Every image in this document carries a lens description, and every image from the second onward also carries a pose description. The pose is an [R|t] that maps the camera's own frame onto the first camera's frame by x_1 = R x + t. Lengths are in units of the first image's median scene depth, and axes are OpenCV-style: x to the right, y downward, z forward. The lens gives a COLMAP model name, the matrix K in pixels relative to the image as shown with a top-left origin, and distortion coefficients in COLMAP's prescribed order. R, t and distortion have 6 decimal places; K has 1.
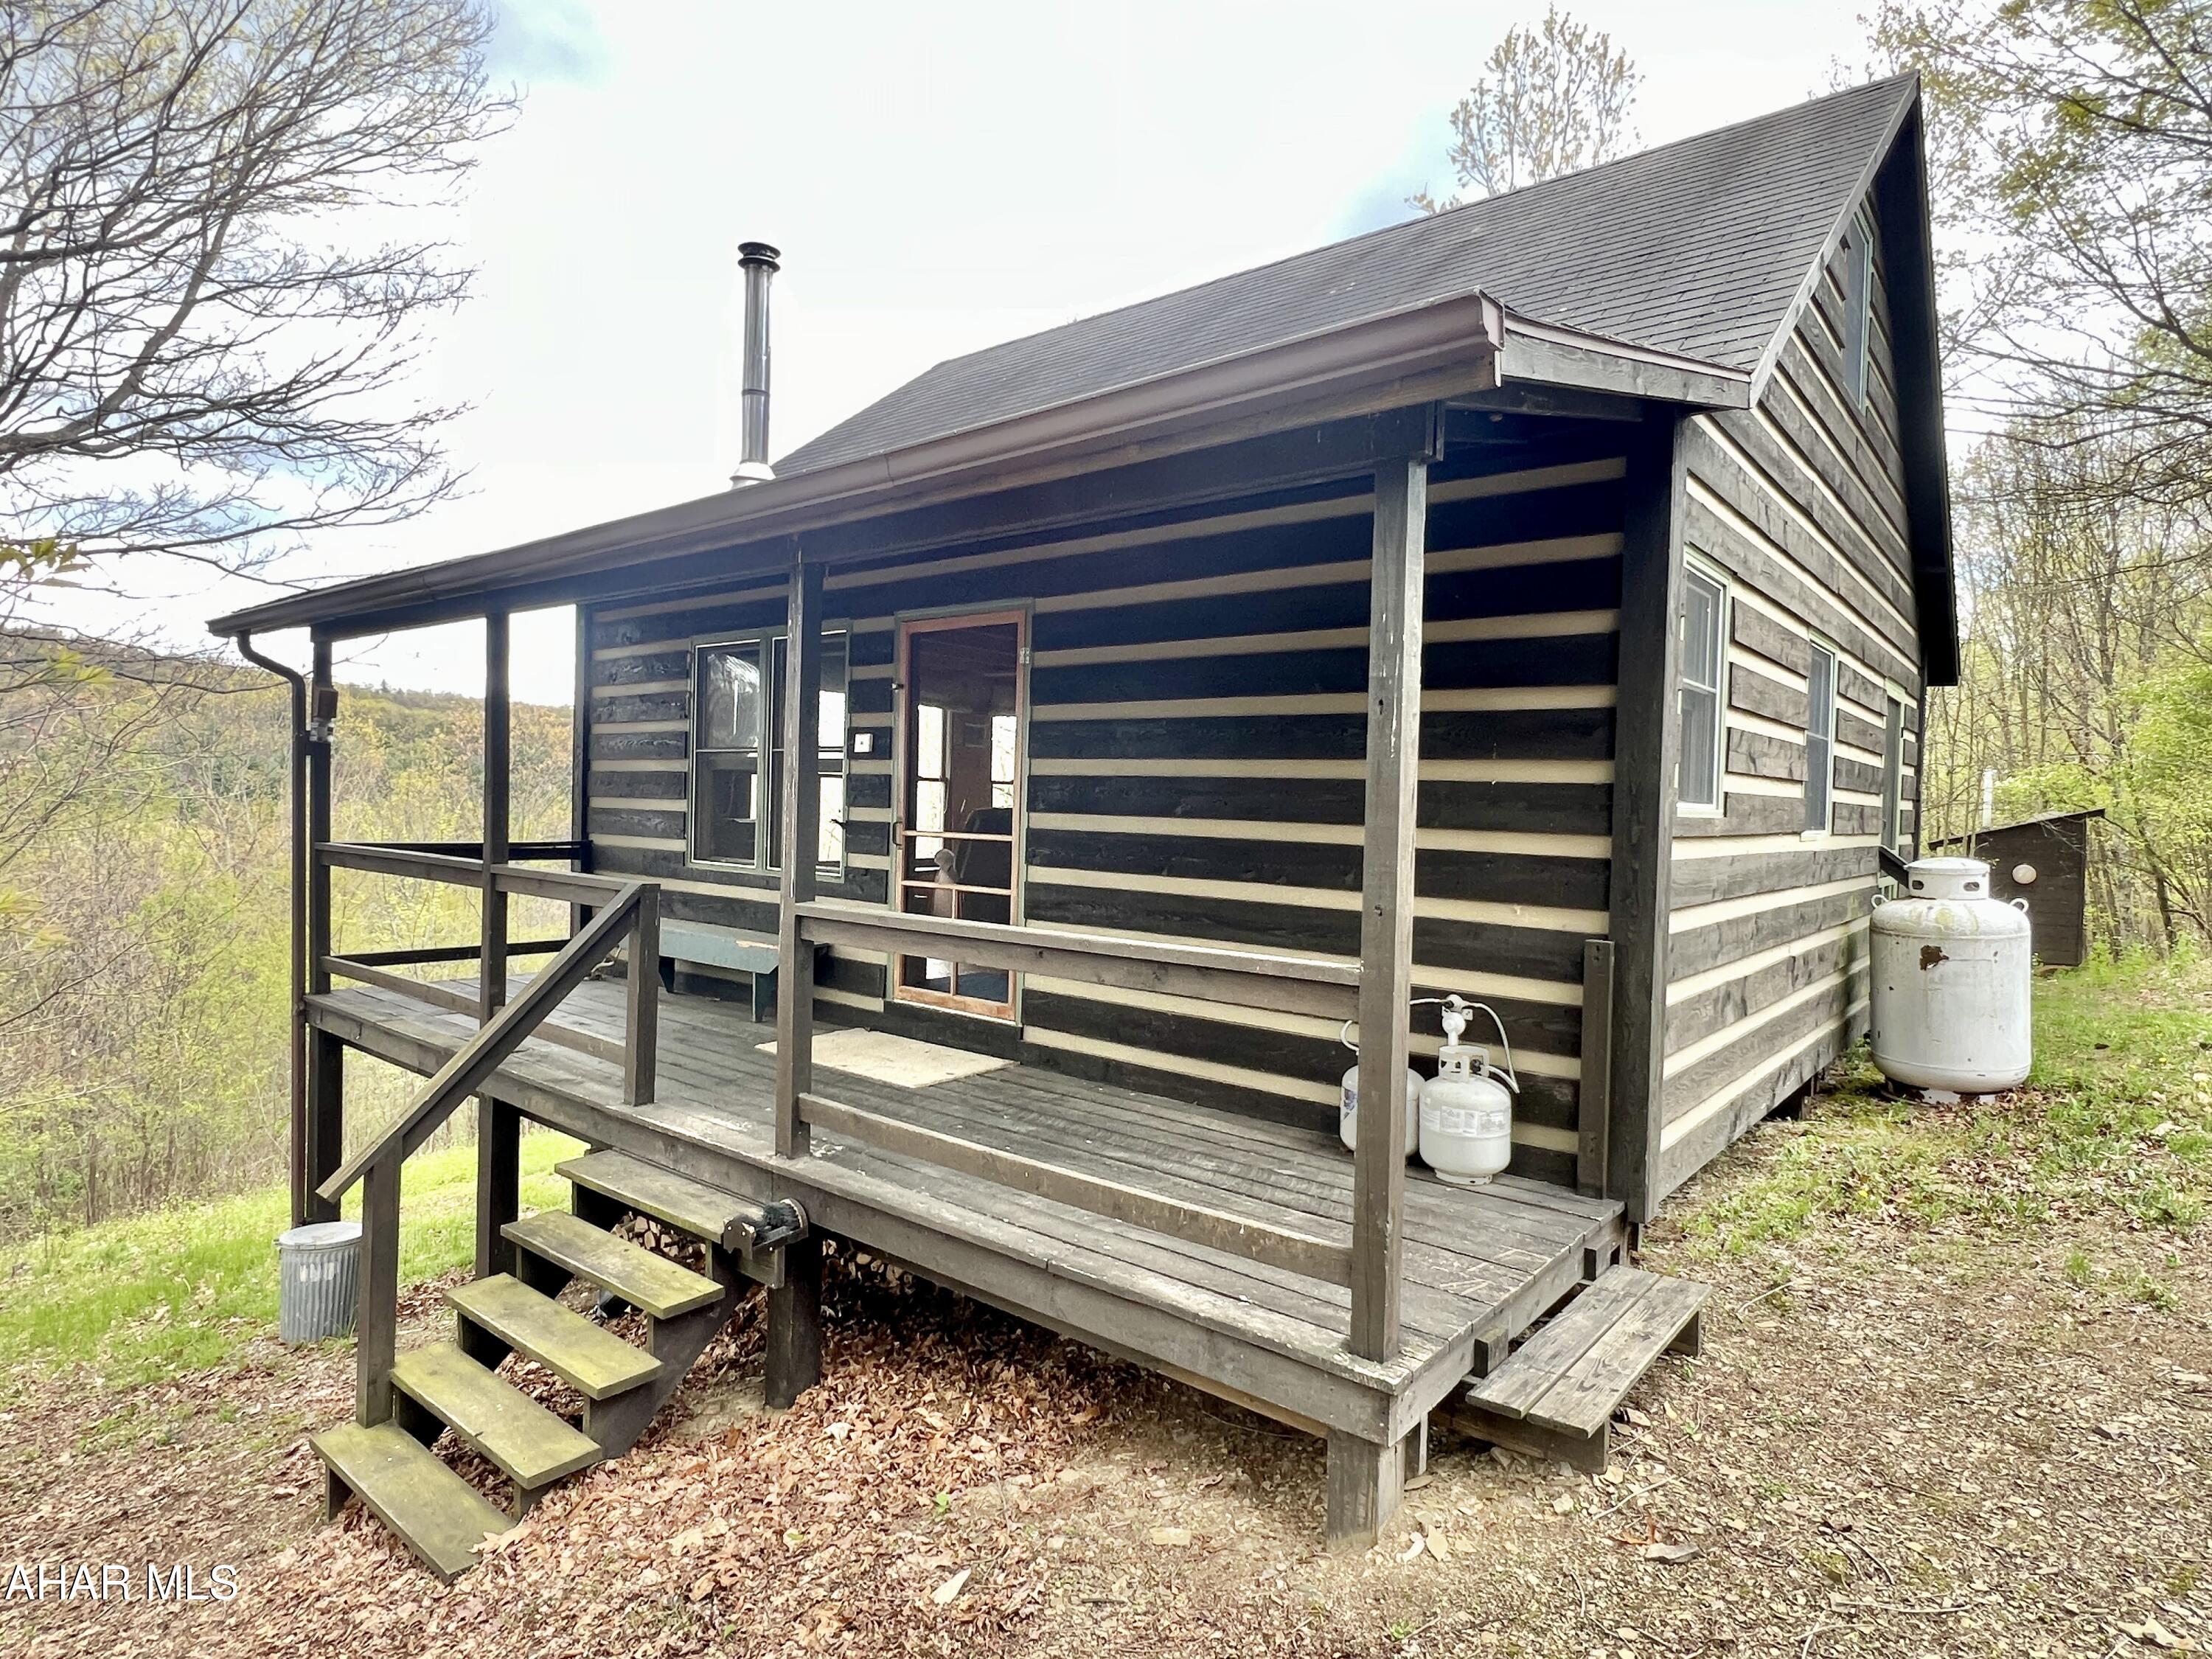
lens RADIAL K [[1221.7, 0, 1102.5], [0, 1221.7, 832.8], [0, 0, 1]] dist [-0.003454, 0.000720]
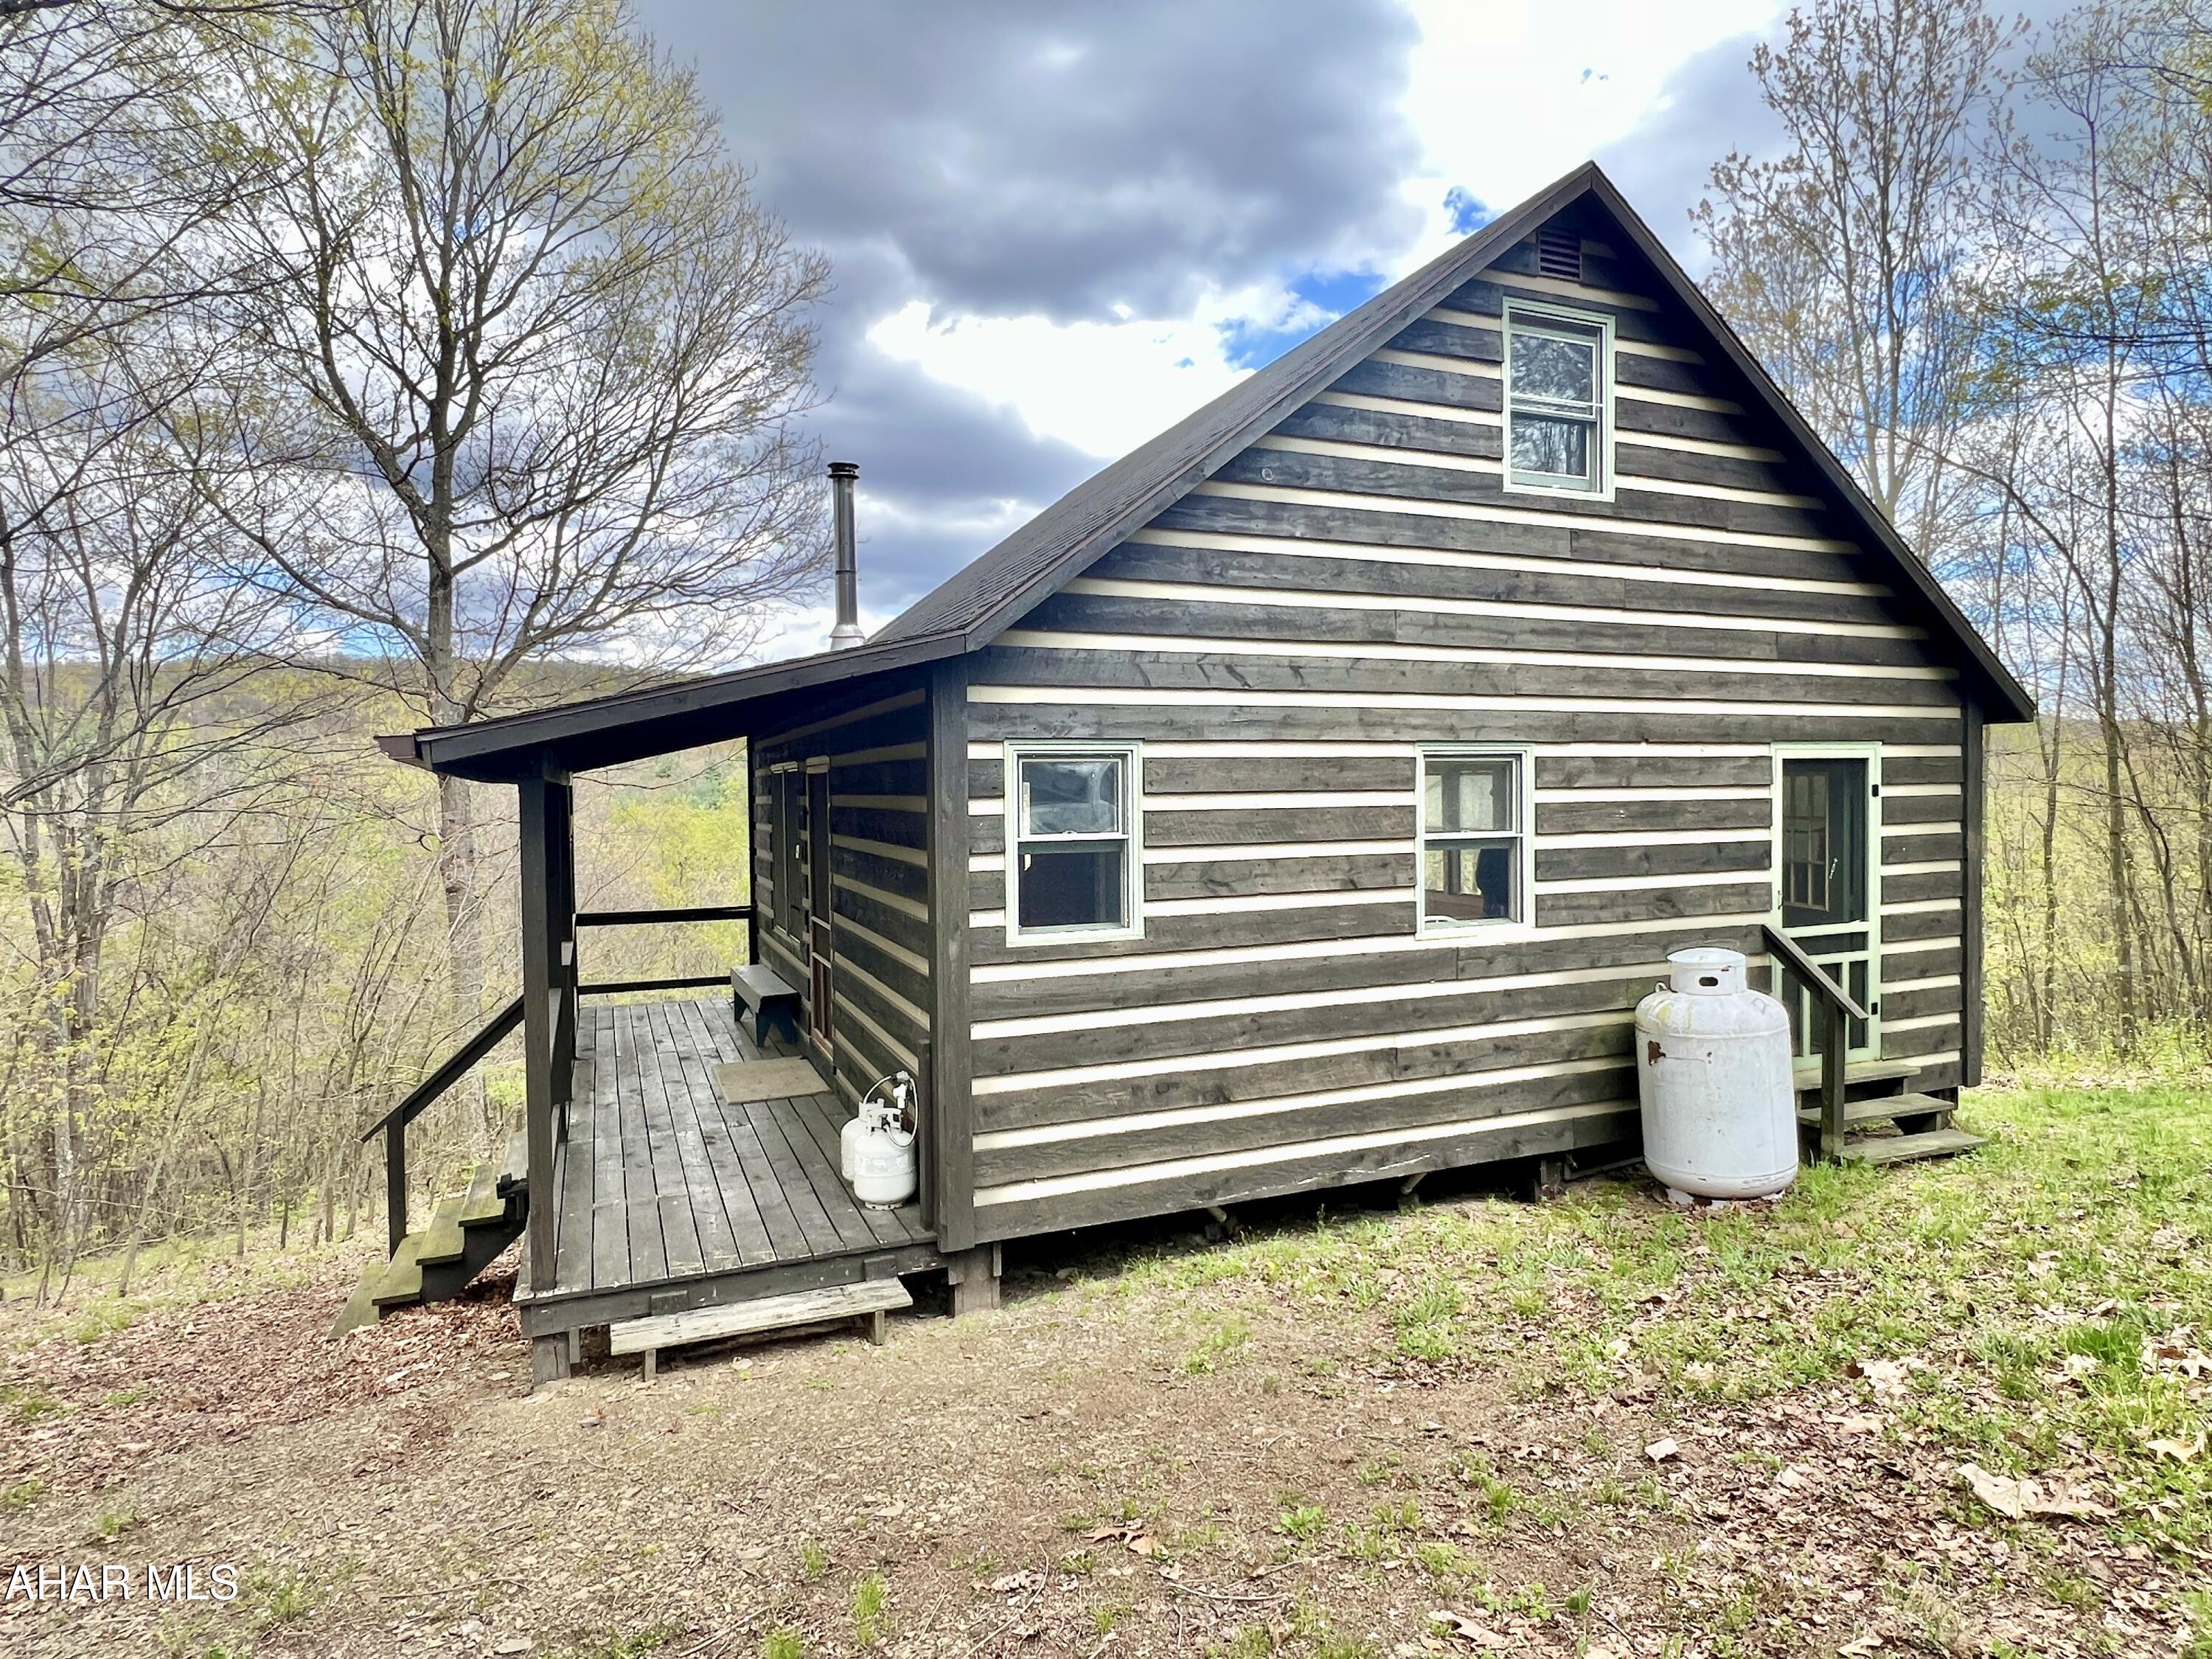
lens RADIAL K [[1208.6, 0, 1106.0], [0, 1208.6, 829.5], [0, 0, 1]] dist [-0.002114, -0.000613]
pose [[0.883489, -0.023069, -0.467884, 0.766165], [0.024873, 0.999688, -0.002323, -0.087230], [0.467792, -0.009586, 0.883787, -0.060008]]
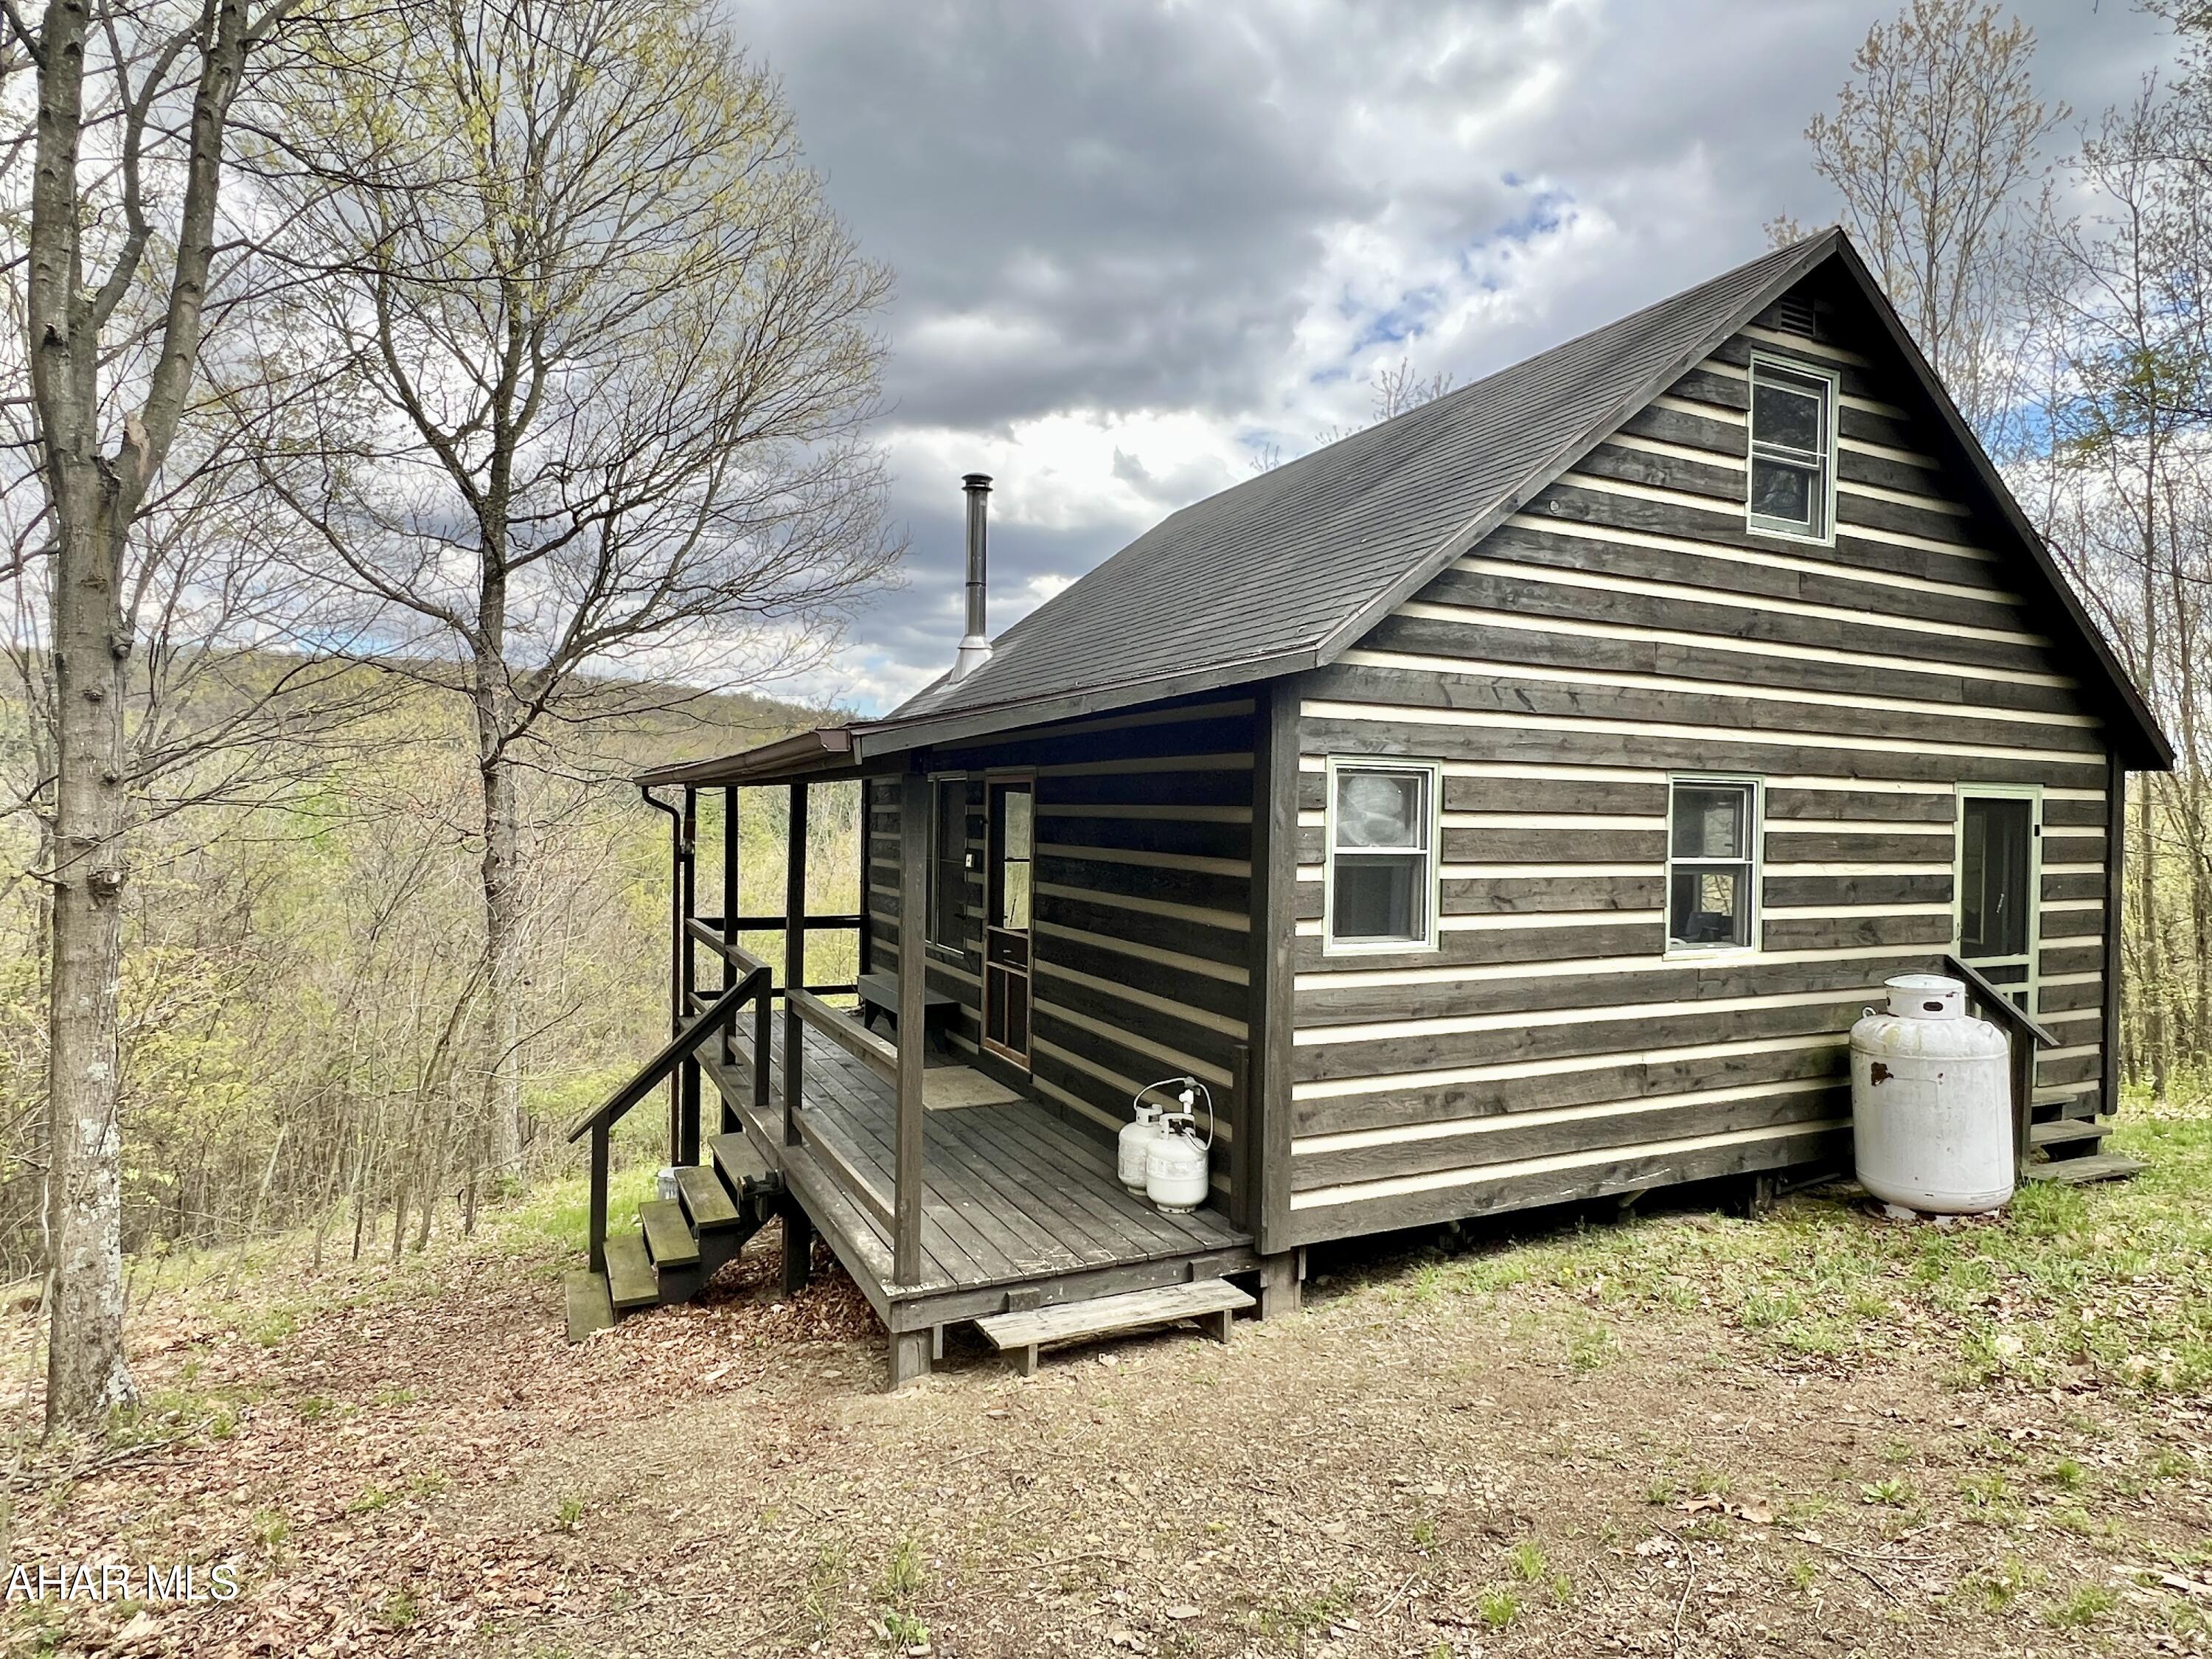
lens RADIAL K [[1221.7, 0, 1102.5], [0, 1221.7, 832.8], [0, 0, 1]] dist [-0.003454, 0.000720]
pose [[0.907987, -0.004347, -0.418976, 0.530235], [-0.003669, 0.999825, -0.018324, -0.080483], [0.418982, 0.018175, 0.907812, -0.208697]]
